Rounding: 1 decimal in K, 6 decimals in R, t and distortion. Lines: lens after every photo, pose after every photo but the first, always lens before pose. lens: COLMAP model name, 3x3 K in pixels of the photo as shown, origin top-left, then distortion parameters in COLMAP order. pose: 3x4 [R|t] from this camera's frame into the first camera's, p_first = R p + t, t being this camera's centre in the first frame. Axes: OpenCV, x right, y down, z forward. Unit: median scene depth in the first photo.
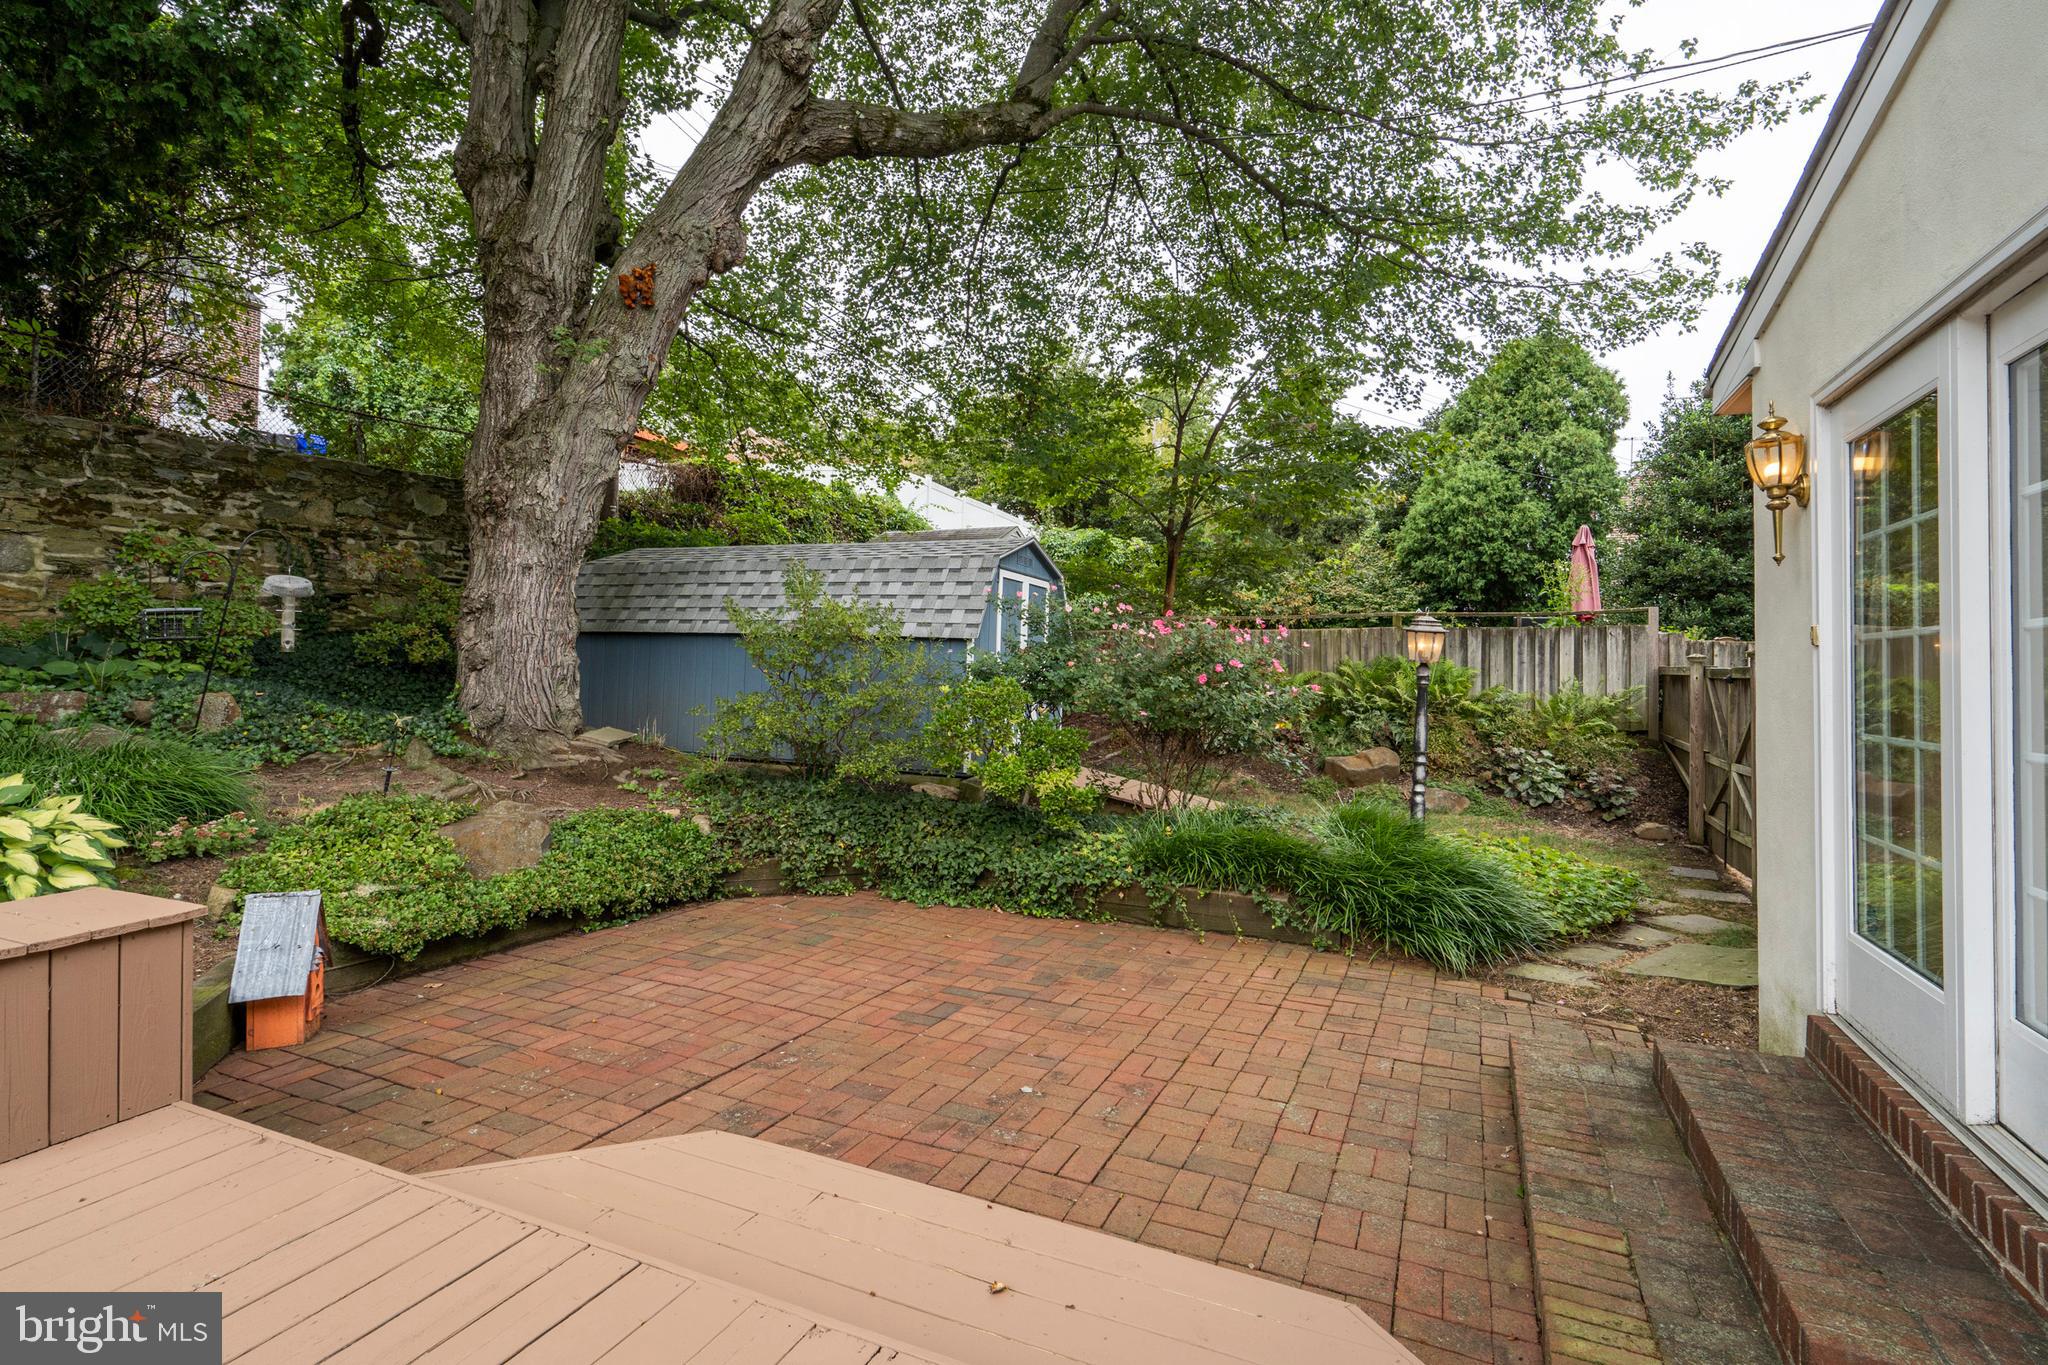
lens RADIAL K [[1003.8, 0, 1028.8], [0, 1003.8, 631.3], [0, 0, 1]] dist [0.001179, 0.001291]
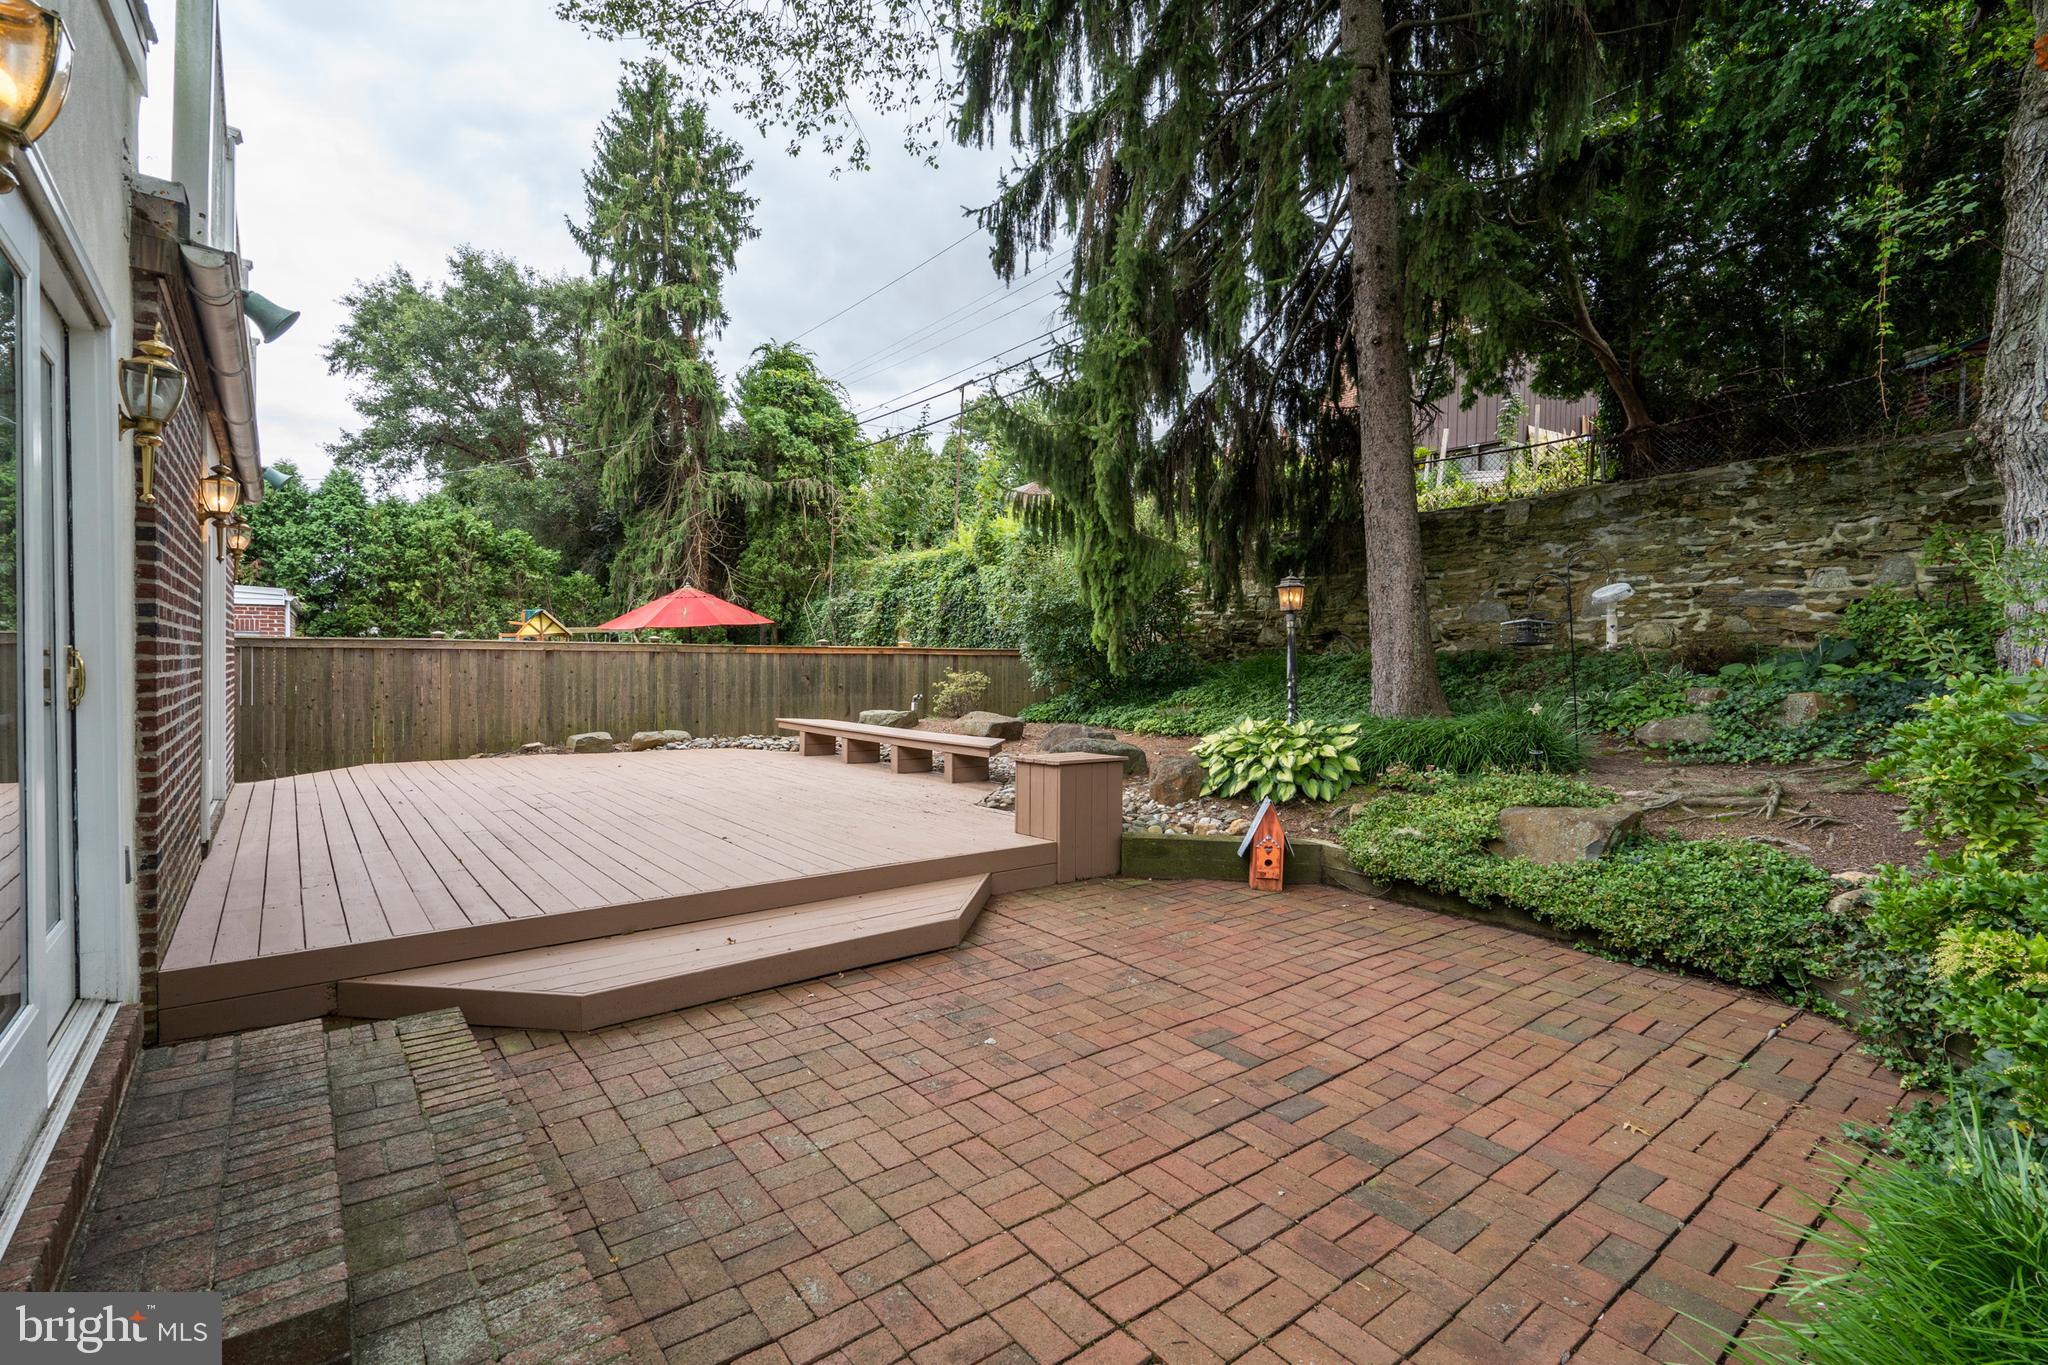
lens RADIAL K [[923.2, 0, 1021.0], [0, 923.2, 678.7], [0, 0, 1]] dist [-0.002322, -0.000228]
pose [[-0.468432, 0.002356, -0.883496, 0.388995], [0.020938, 0.999745, -0.008435, 0.034898], [0.883251, -0.022450, -0.468362, 0.682421]]
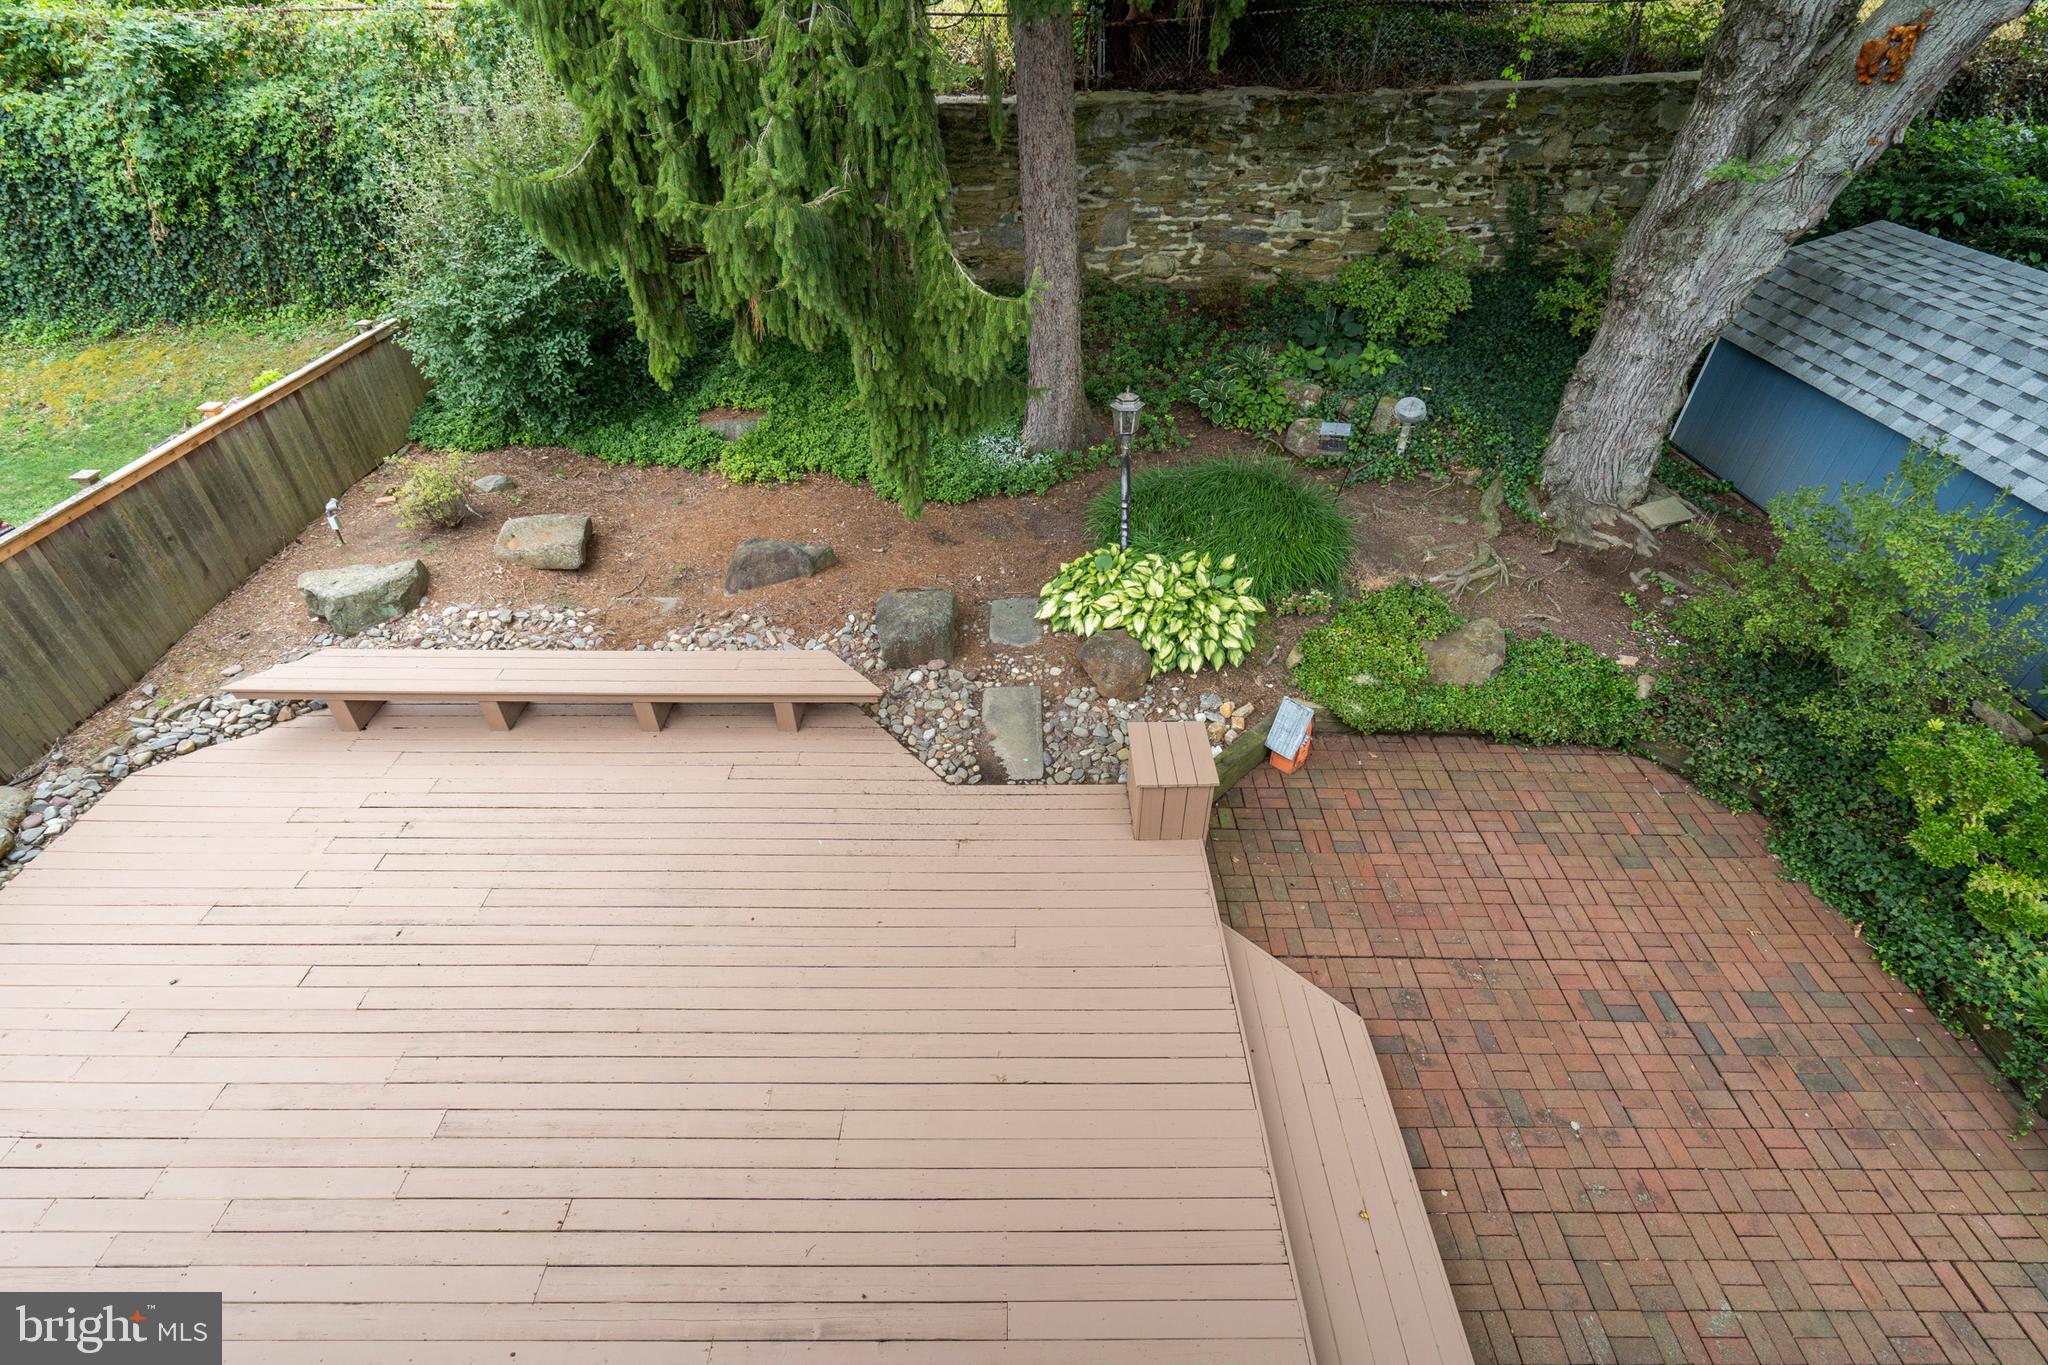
lens RADIAL K [[946.8, 0, 993.8], [0, 946.8, 682.6], [0, 0, 1]] dist [-0.001258, -0.000364]
pose [[0.403322, 0.546188, -0.734173, 0.145617], [0.041984, 0.790433, 0.611108, -0.432344], [0.914094, -0.277297, 0.295868, -0.007922]]
